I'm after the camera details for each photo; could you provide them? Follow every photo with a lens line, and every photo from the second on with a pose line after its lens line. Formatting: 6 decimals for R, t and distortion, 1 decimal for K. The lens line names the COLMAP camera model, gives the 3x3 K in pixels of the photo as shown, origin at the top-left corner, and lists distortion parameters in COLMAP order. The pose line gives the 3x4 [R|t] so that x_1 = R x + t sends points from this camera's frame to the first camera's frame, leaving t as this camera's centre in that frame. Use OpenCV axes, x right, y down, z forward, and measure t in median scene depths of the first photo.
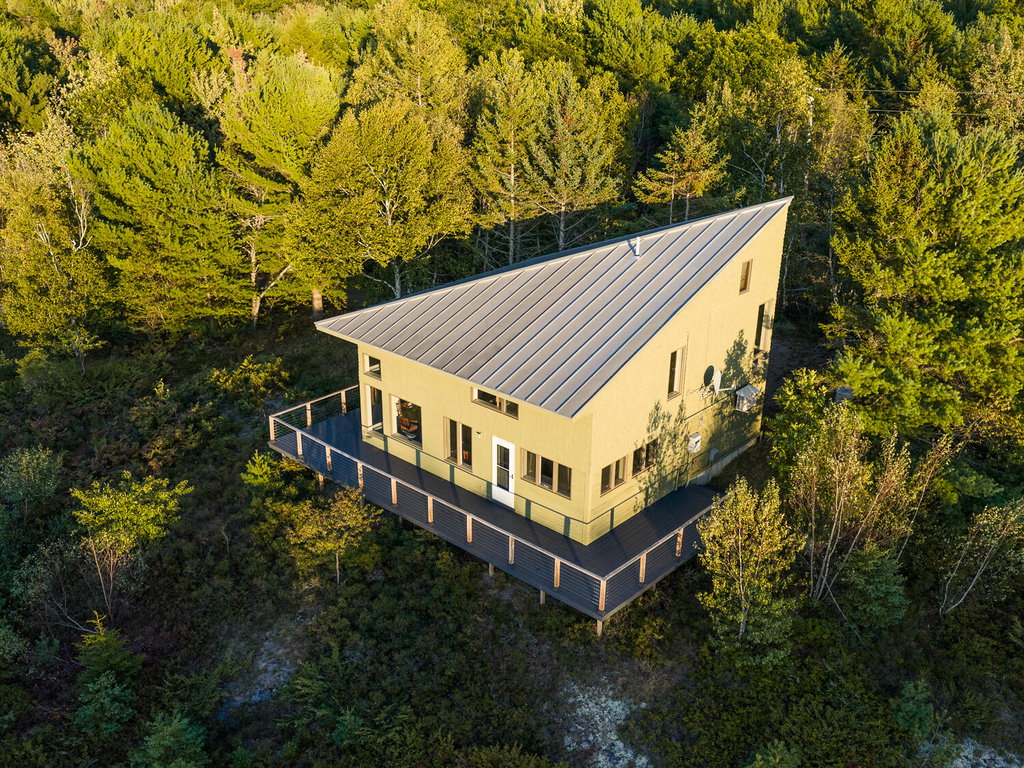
lens RADIAL K [[946.1, 0, 479.6], [0, 946.1, 387.2], [0, 0, 1]] dist [0.003435, 0.000000]
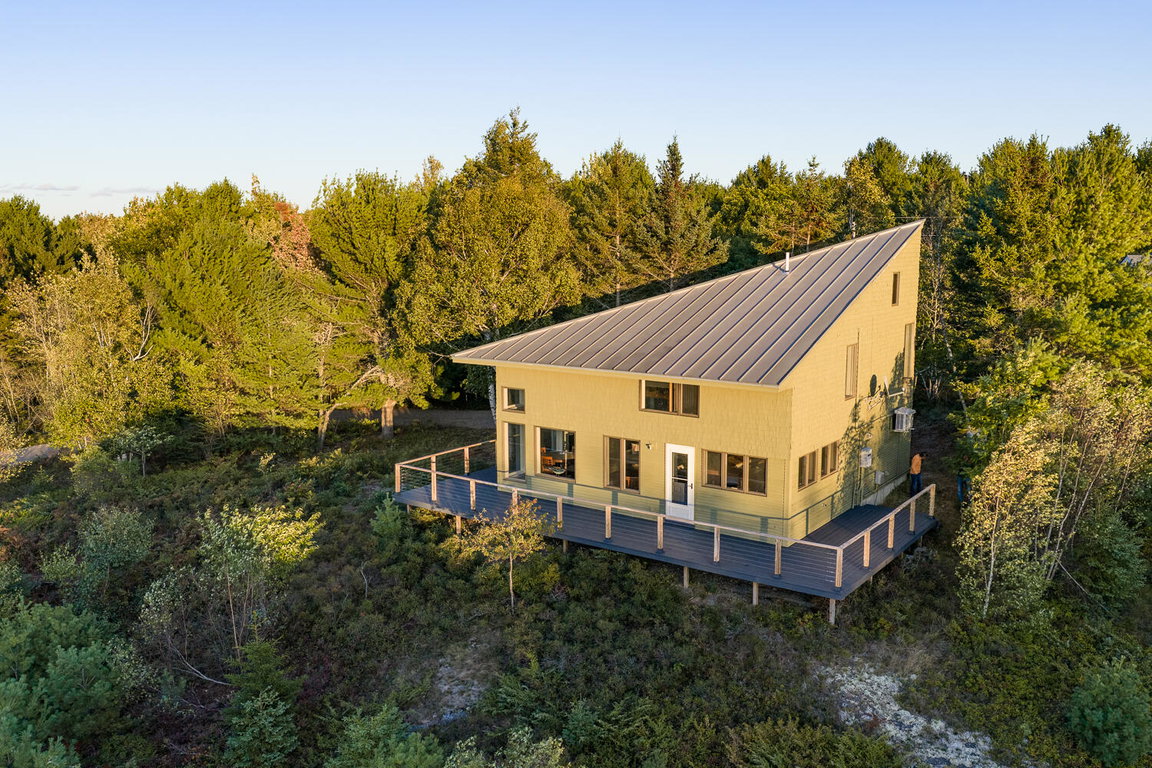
lens RADIAL K [[946.1, 0, 575.5], [0, 946.1, 394.2], [0, 0, 1]] dist [0.005109, -0.002118]
pose [[0.992055, -0.024821, 0.123331, -0.190717], [0.053315, 0.970904, -0.233457, 0.219440], [-0.113948, 0.238178, 0.964514, 0.110867]]
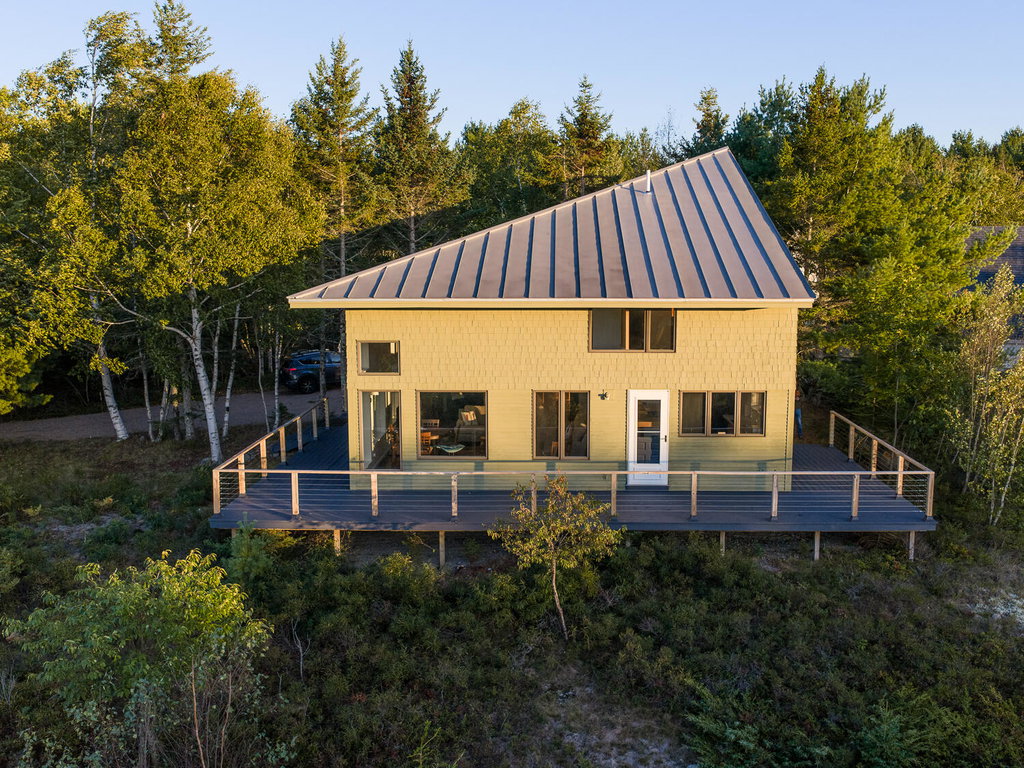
lens RADIAL K [[946.1, 0, 508.0], [0, 946.1, 387.2], [0, 0, 1]] dist [0.003435, 0.000000]
pose [[0.740096, -0.098859, 0.665195, -0.556418], [0.258864, 0.954799, -0.146113, 0.134968], [-0.620683, 0.280332, 0.732234, 0.529586]]
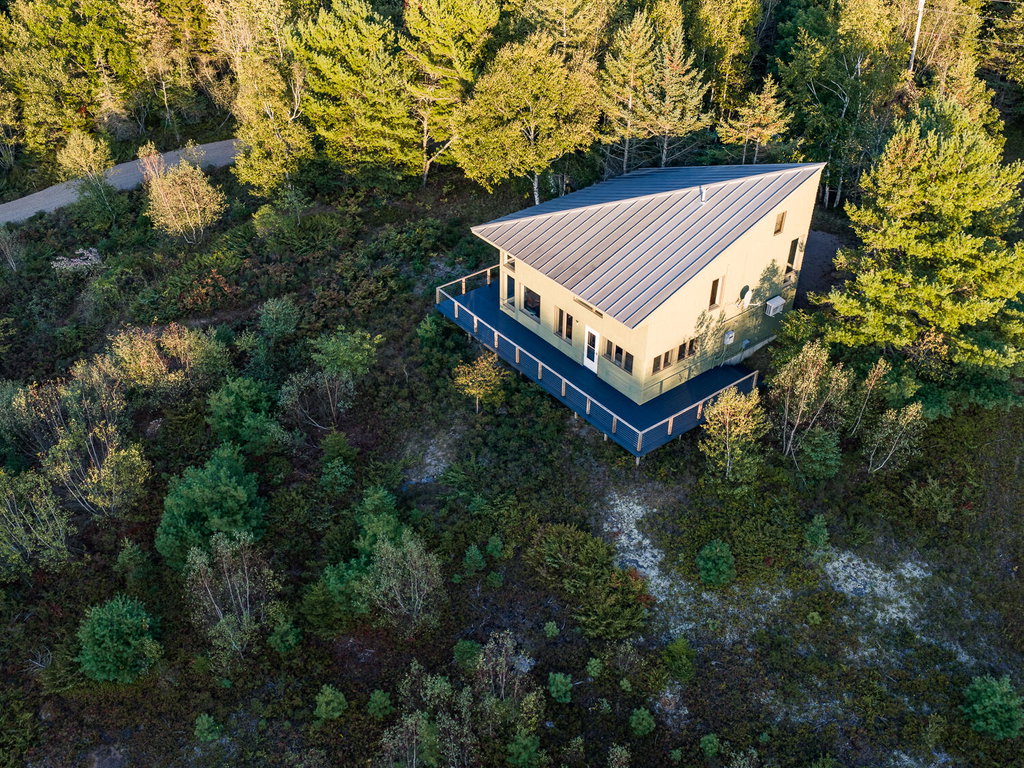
lens RADIAL K [[946.1, 0, 507.3], [0, 946.1, 381.7], [0, 0, 1]] dist [0.003435, 0.000000]
pose [[0.989226, 0.090522, -0.115054, 0.071506], [-0.060810, 0.968982, 0.239533, -0.212012], [0.133168, -0.229956, 0.964047, -0.465370]]
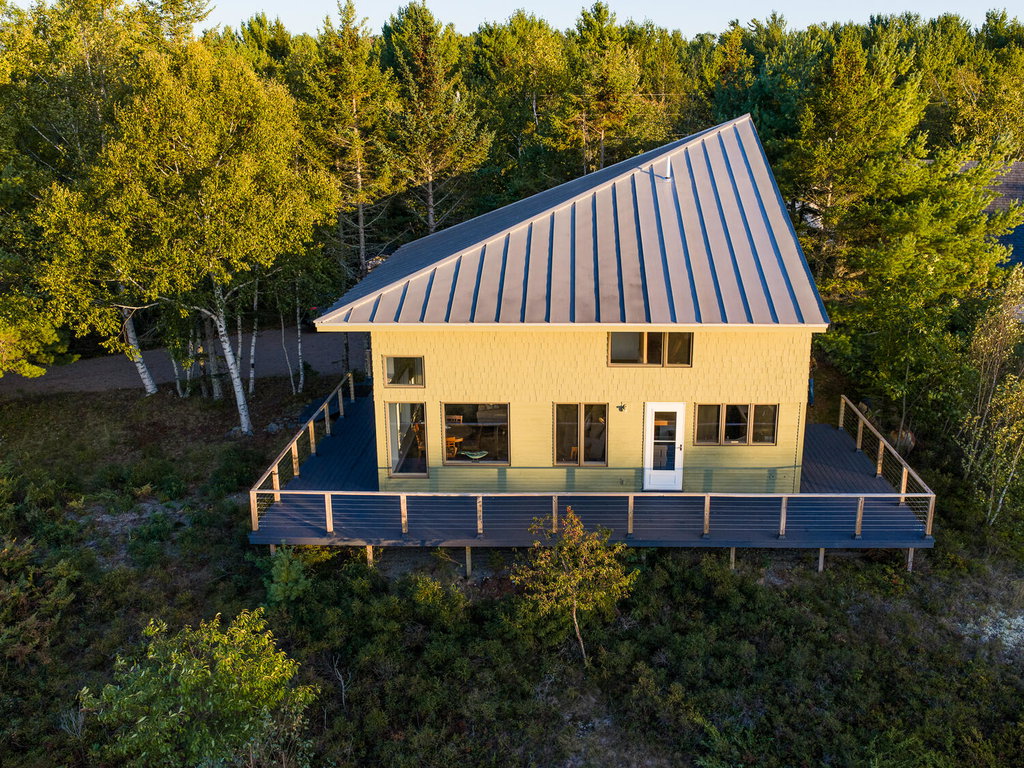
lens RADIAL K [[946.1, 0, 520.3], [0, 946.1, 383.2], [0, 0, 1]] dist [0.003435, 0.000000]
pose [[0.740928, -0.196574, 0.642172, -0.559082], [0.263893, 0.964508, -0.009232, 0.016667], [-0.617564, 0.176305, 0.766505, 0.485523]]
